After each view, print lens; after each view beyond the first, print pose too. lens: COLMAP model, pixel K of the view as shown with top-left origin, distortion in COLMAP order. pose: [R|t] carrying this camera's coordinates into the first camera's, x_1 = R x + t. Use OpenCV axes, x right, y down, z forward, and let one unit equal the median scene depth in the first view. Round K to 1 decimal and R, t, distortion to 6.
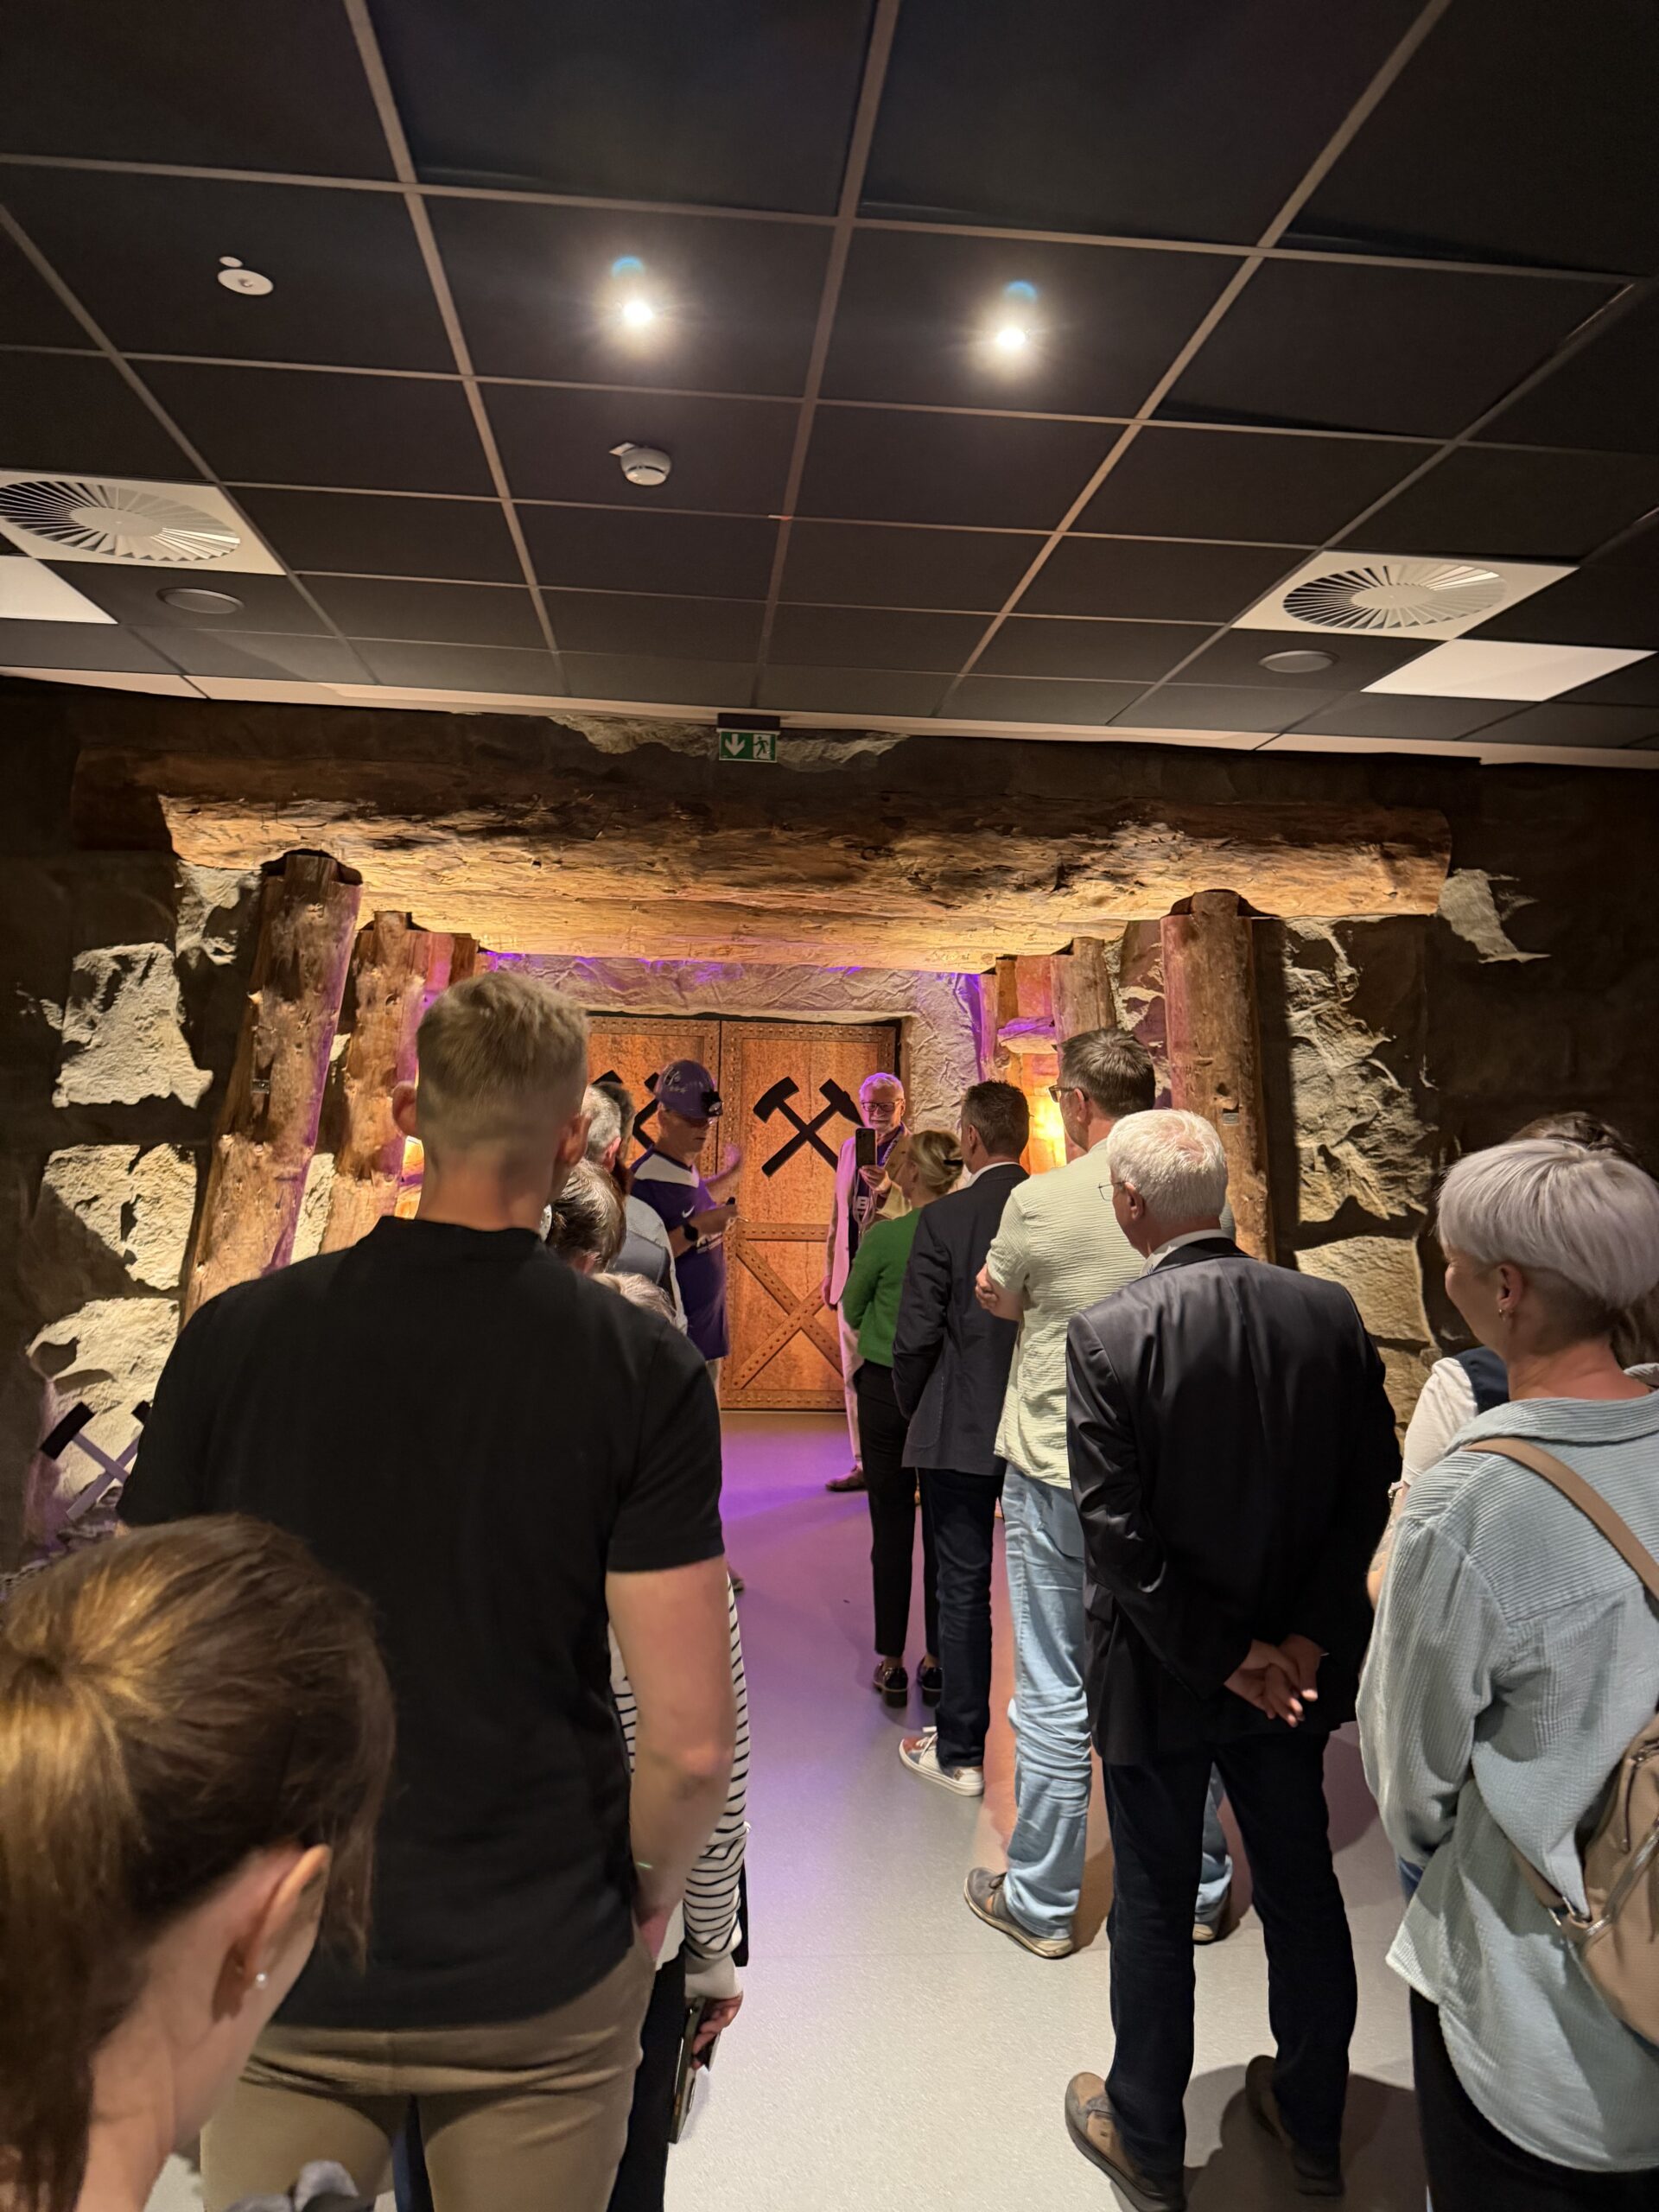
lens RADIAL K [[1546.8, 0, 827.1], [0, 1546.8, 1091.5], [0, 0, 1]] dist [0.149346, -0.257505]
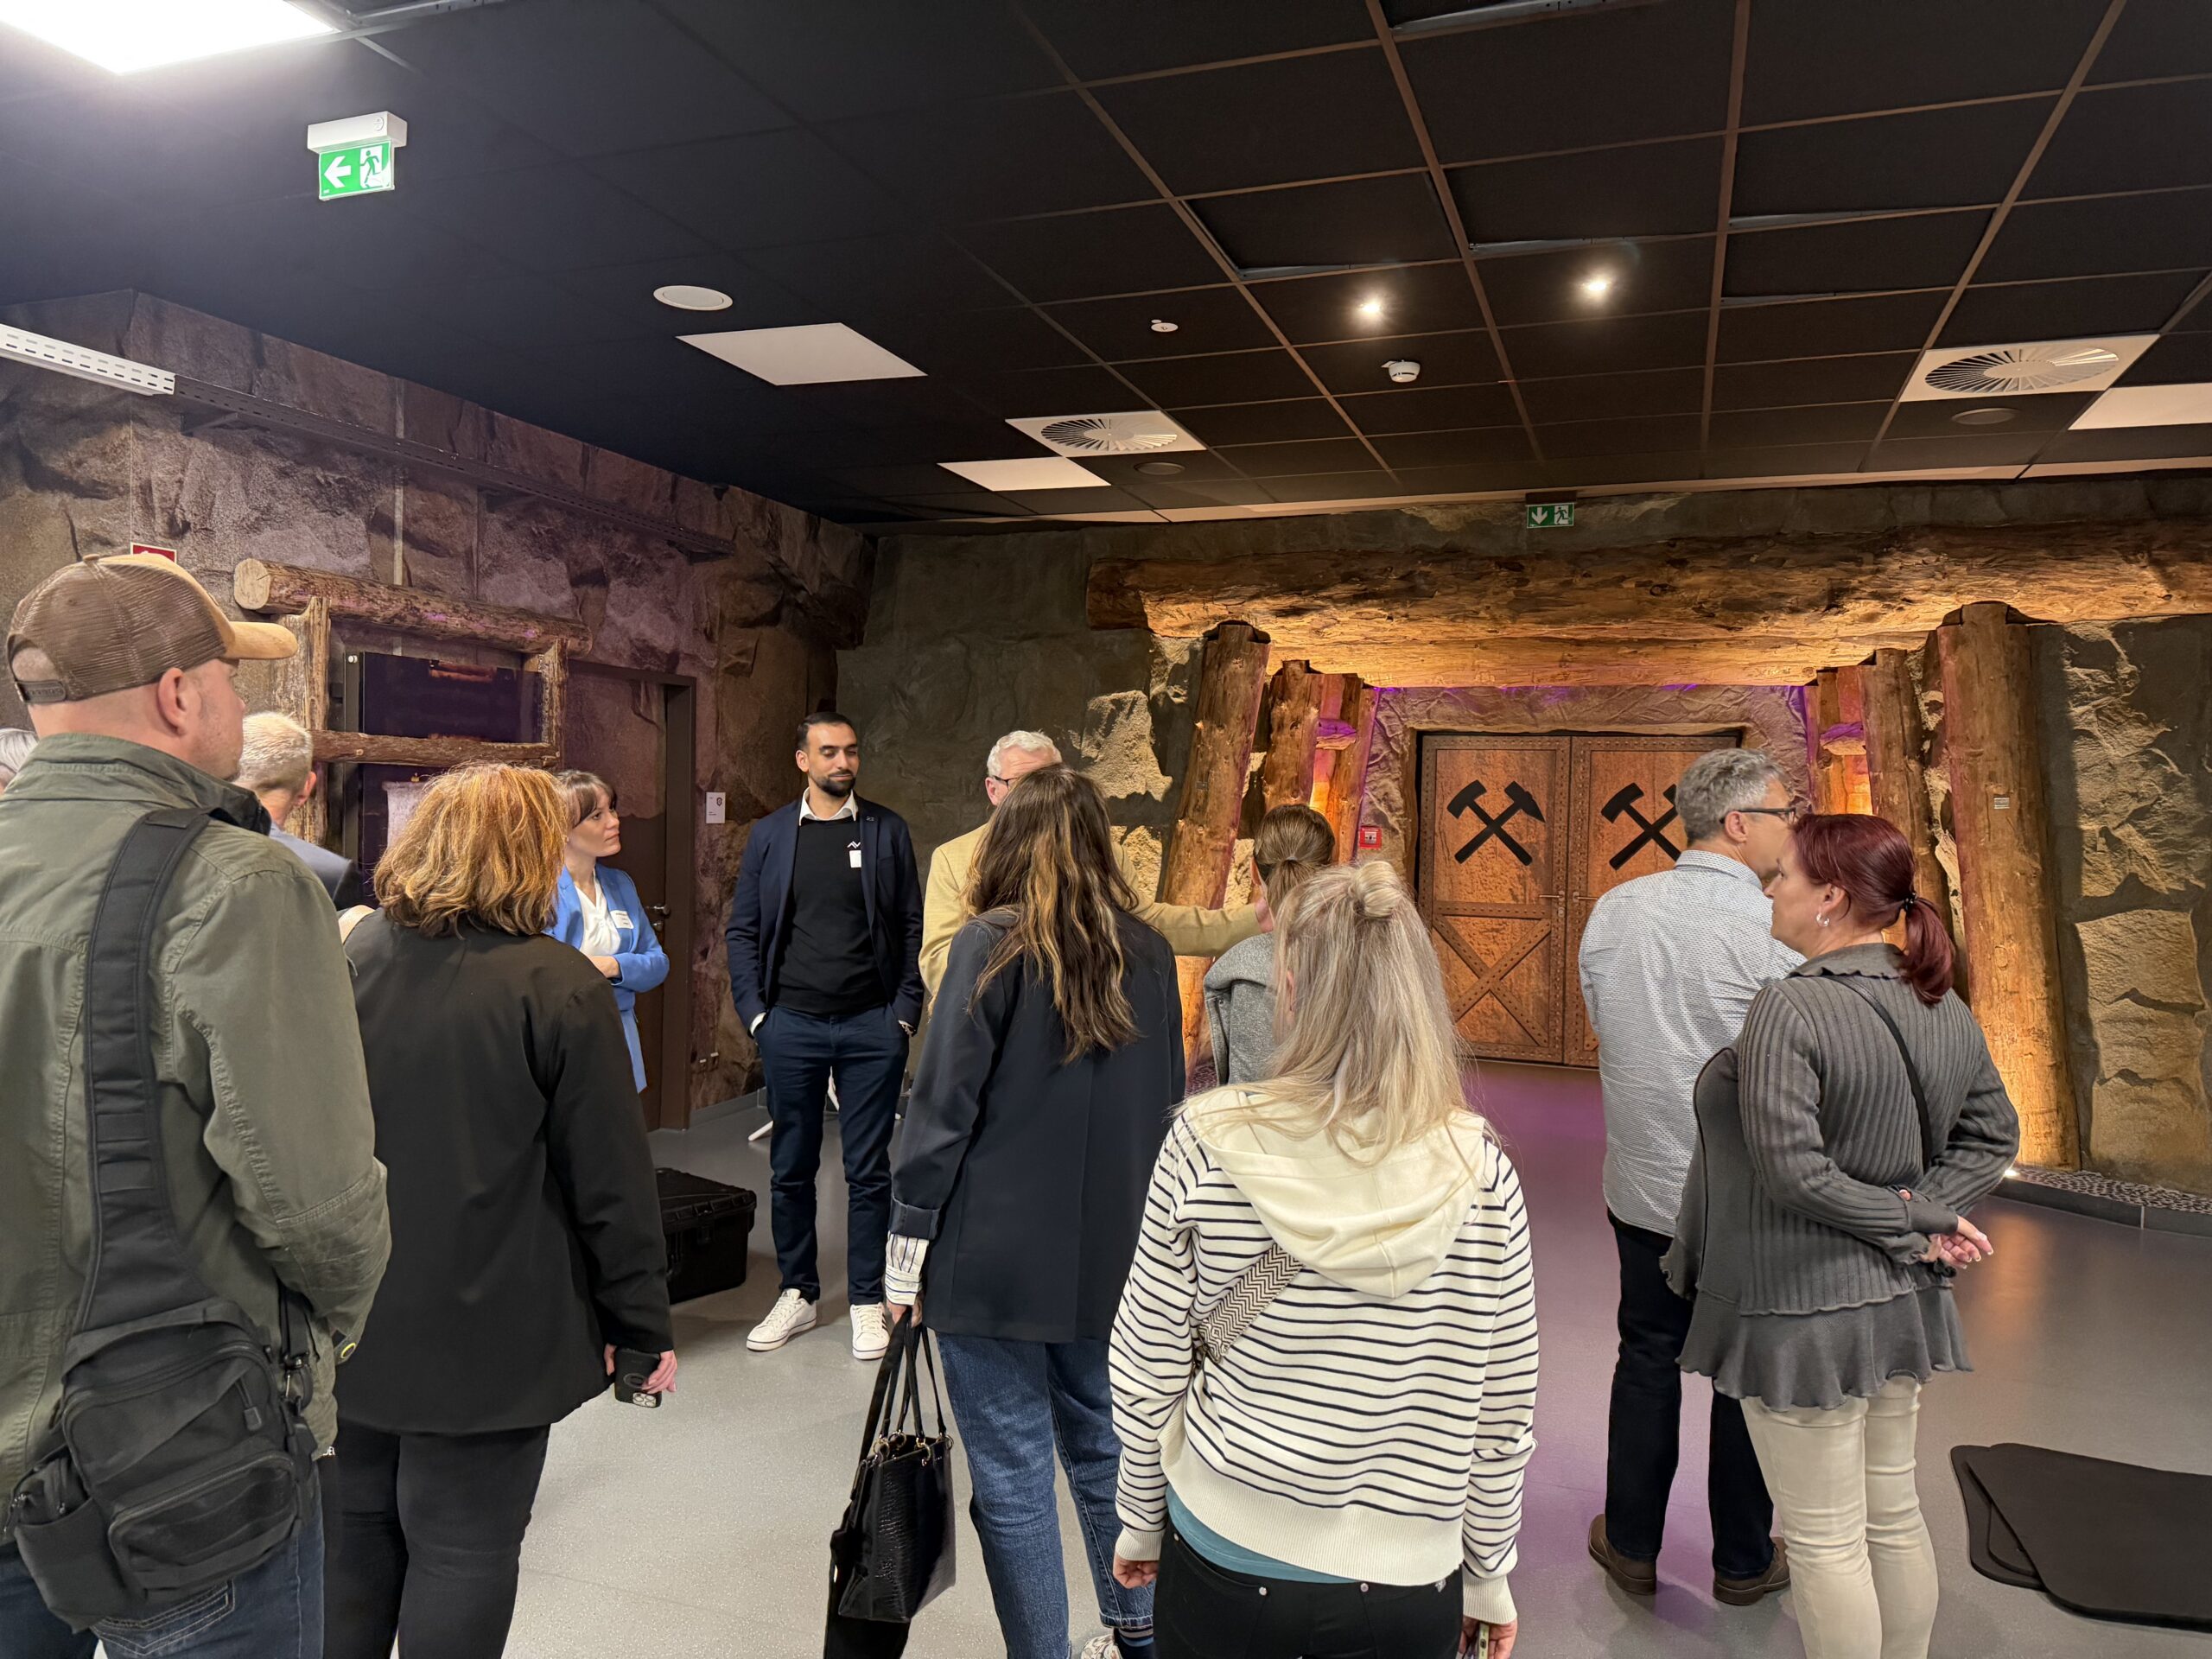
lens RADIAL K [[1546.8, 0, 1106.0], [0, 1546.8, 829.5], [0, 0, 1]] dist [0.149346, -0.257505]
pose [[0.905496, -0.004441, -0.424331, 0.158816], [0.002094, 0.999980, -0.005996, 0.043356], [0.424349, 0.004540, 0.905487, -0.318843]]
